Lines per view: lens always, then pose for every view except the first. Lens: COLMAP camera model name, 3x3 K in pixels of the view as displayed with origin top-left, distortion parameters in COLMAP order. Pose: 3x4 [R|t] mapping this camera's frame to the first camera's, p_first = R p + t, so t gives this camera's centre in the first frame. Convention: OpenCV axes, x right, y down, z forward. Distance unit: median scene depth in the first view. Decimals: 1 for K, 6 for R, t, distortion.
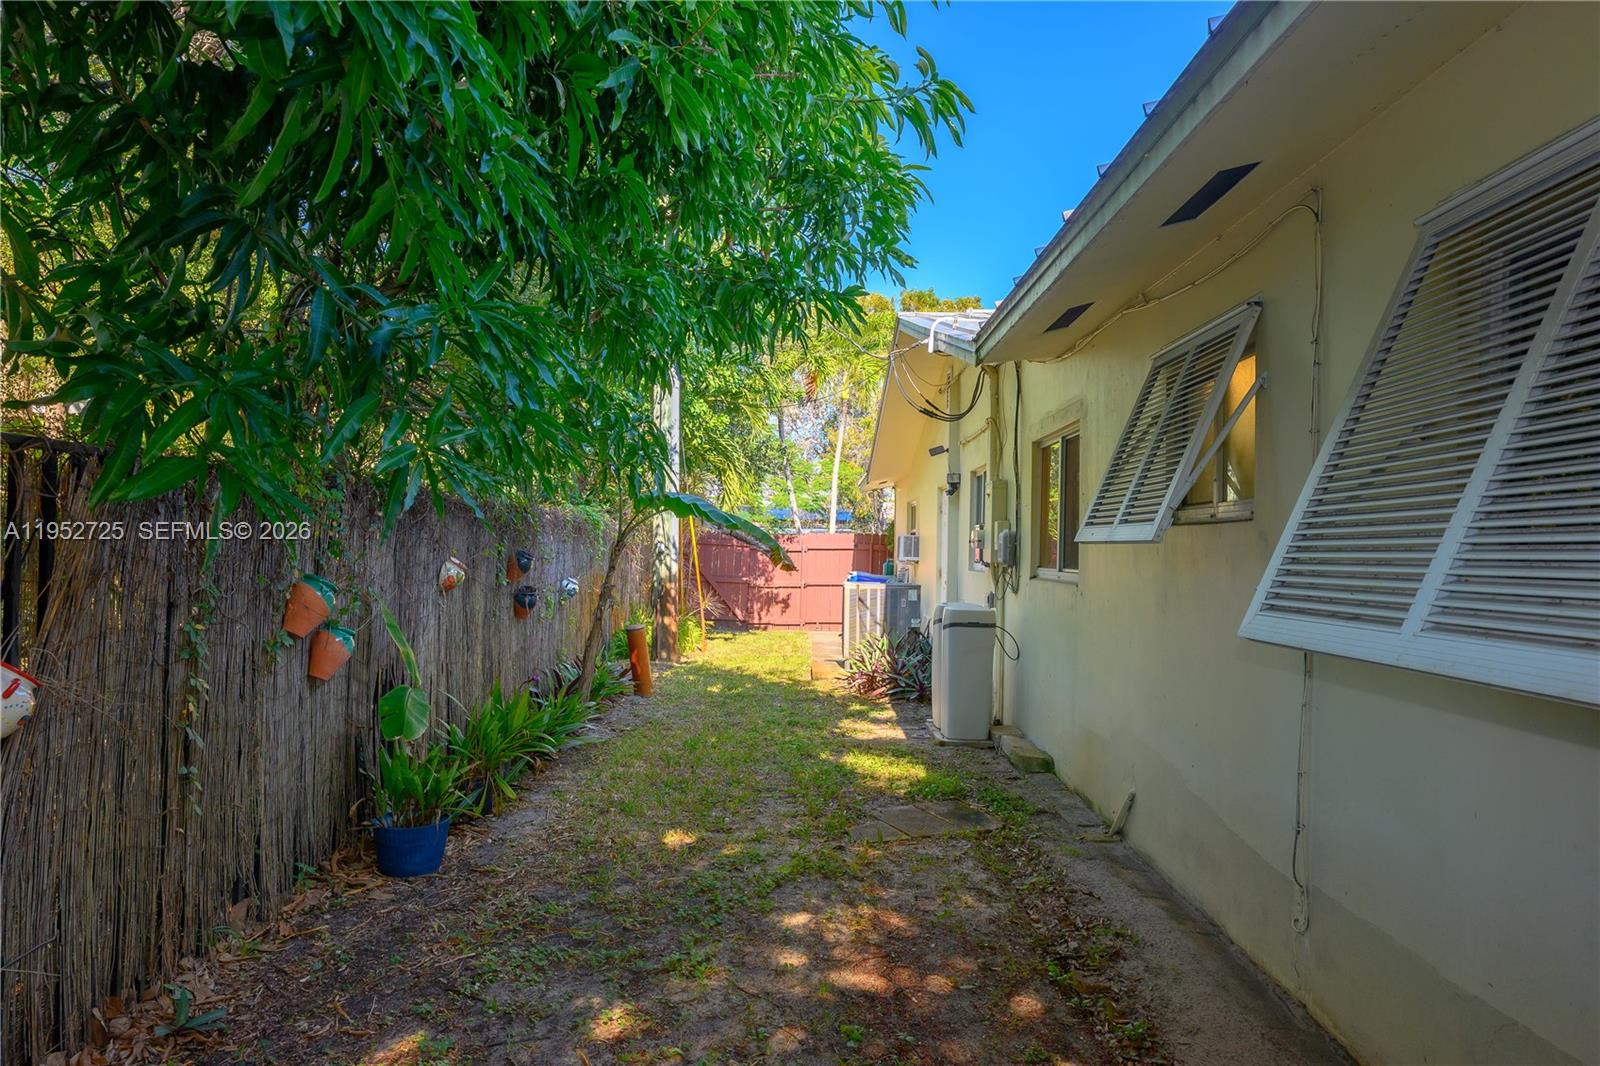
lens RADIAL K [[1108.0, 0, 799.4], [0, 1108.0, 537.3], [0, 0, 1]] dist [-0.001053, -0.000049]
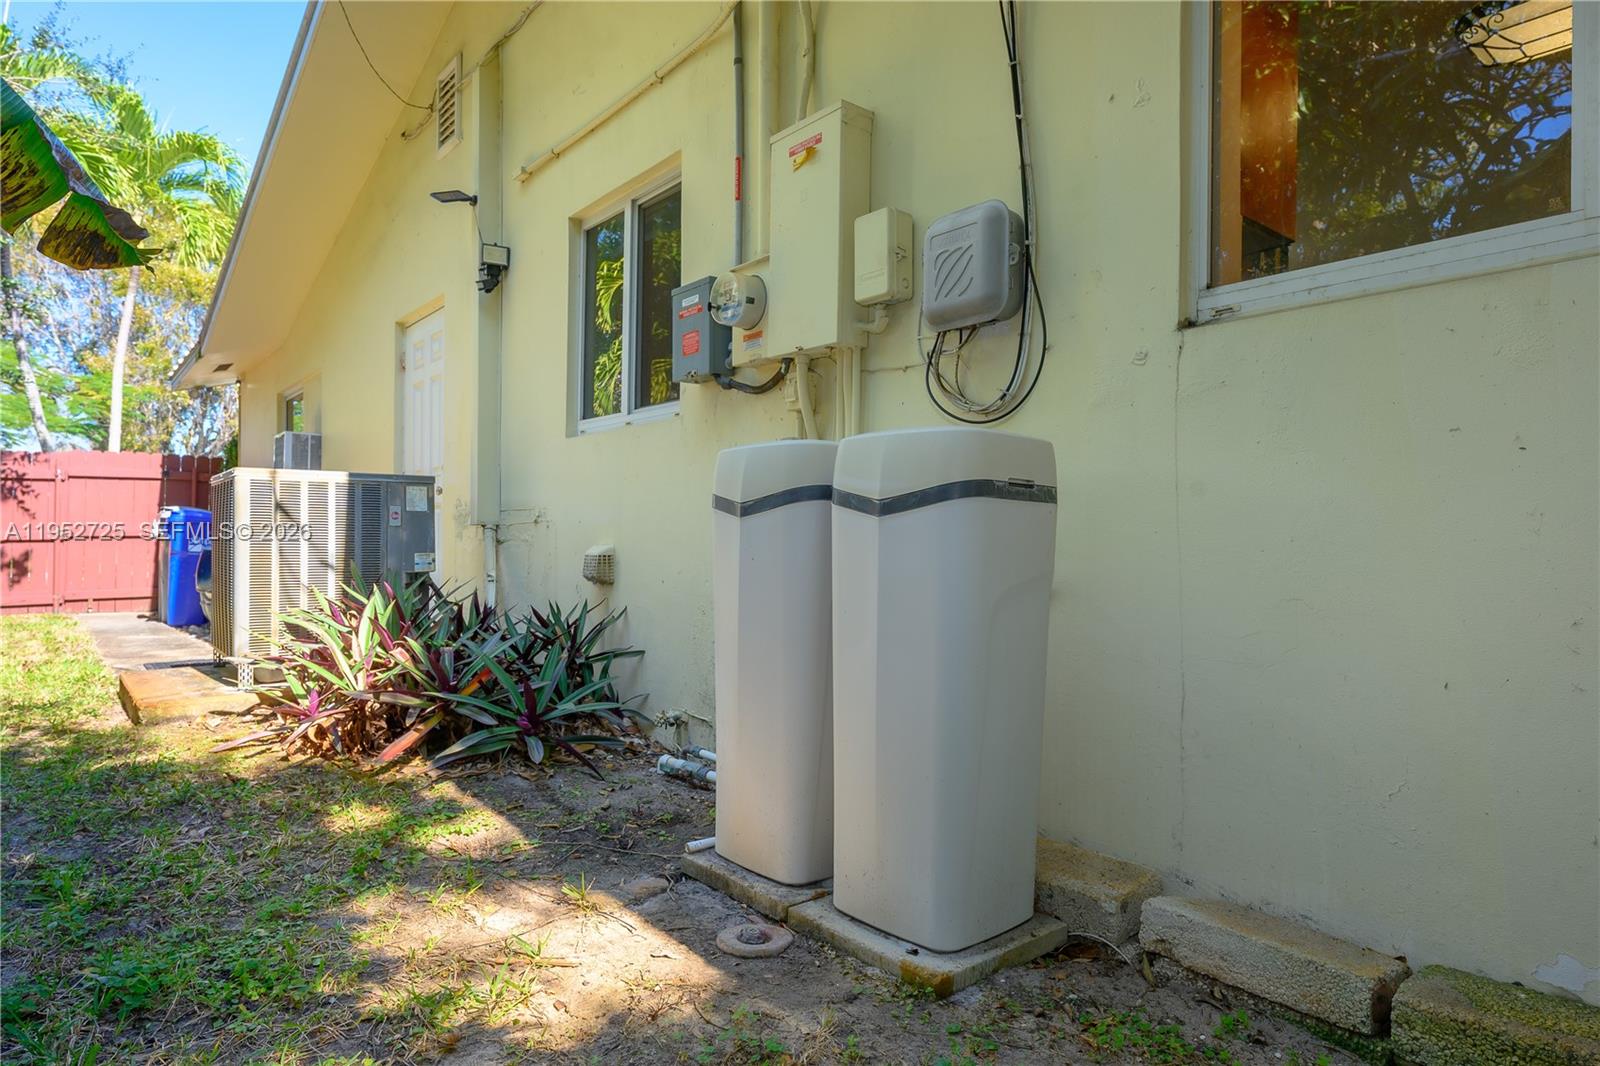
lens RADIAL K [[934.2, 0, 797.2], [0, 934.2, 530.8], [0, 0, 1]] dist [0.006307, 0.001666]
pose [[0.773323, -0.009418, 0.633943, -0.015378], [0.003940, 0.999942, 0.010049, 0.061356], [-0.634000, -0.005273, 0.773315, 0.615945]]
